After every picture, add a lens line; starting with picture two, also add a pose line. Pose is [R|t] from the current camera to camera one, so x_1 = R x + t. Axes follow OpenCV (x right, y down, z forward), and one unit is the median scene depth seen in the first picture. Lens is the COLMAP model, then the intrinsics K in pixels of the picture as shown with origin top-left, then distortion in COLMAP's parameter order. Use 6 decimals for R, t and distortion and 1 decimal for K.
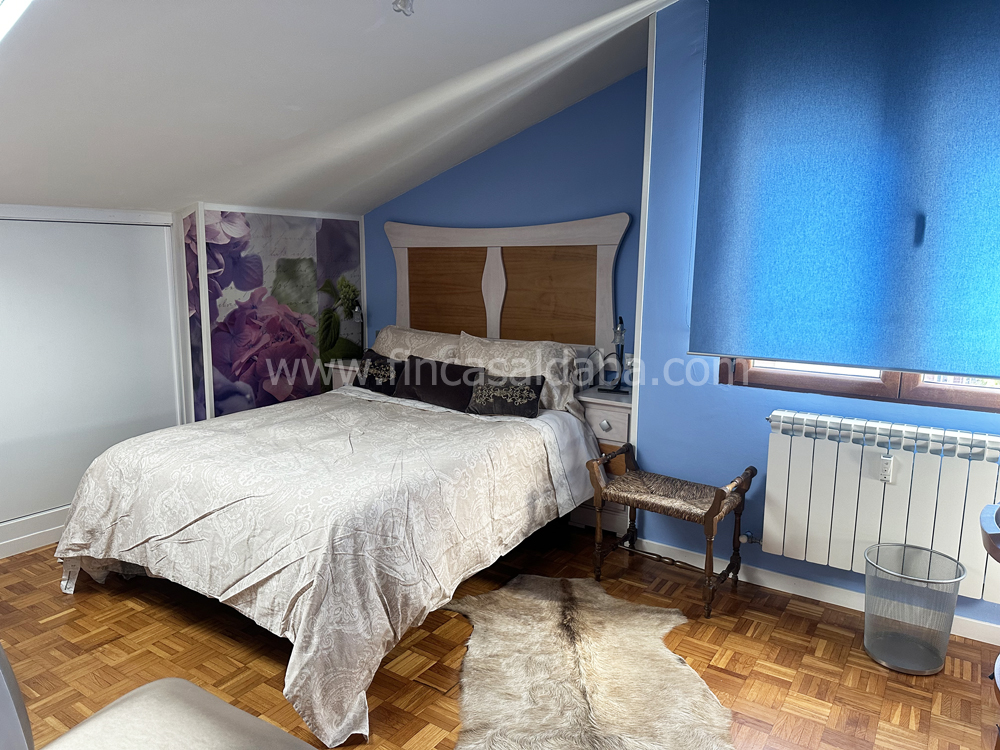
lens RADIAL K [[709.6, 0, 508.7], [0, 709.6, 378.3], [0, 0, 1]] dist [0.063294, -0.075764]
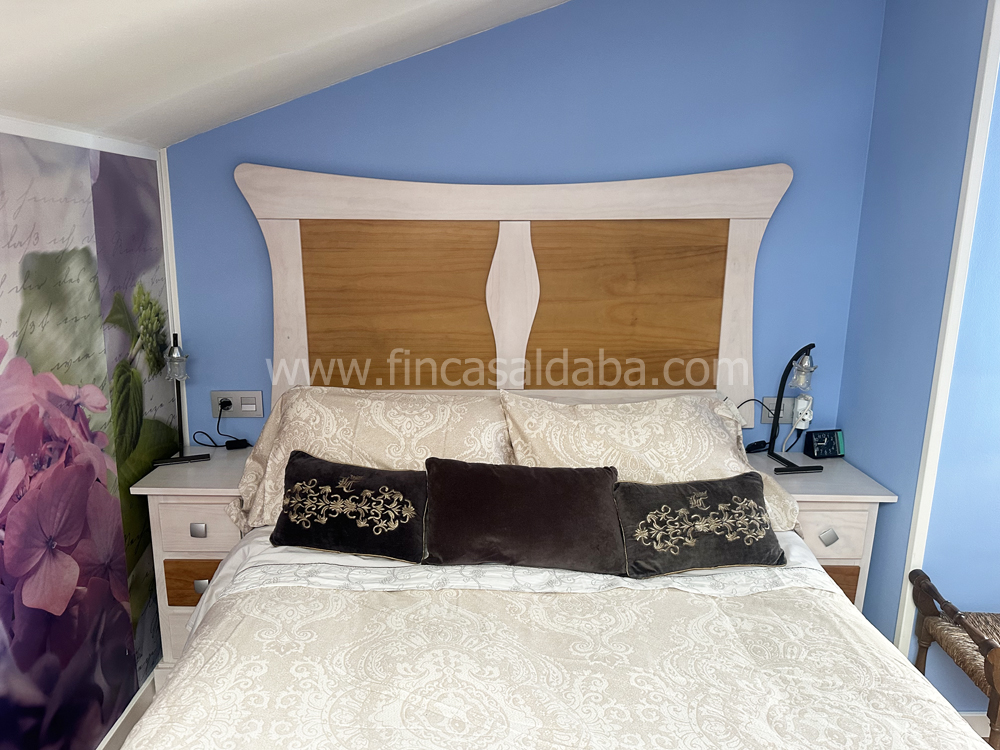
lens RADIAL K [[709.6, 0, 501.4], [0, 709.6, 368.7], [0, 0, 1]] dist [0.063294, -0.075764]
pose [[0.838792, -0.112617, 0.532677, -0.304925], [0.090870, 0.993608, 0.066974, -0.105782], [-0.536815, -0.007772, 0.843664, 0.526928]]
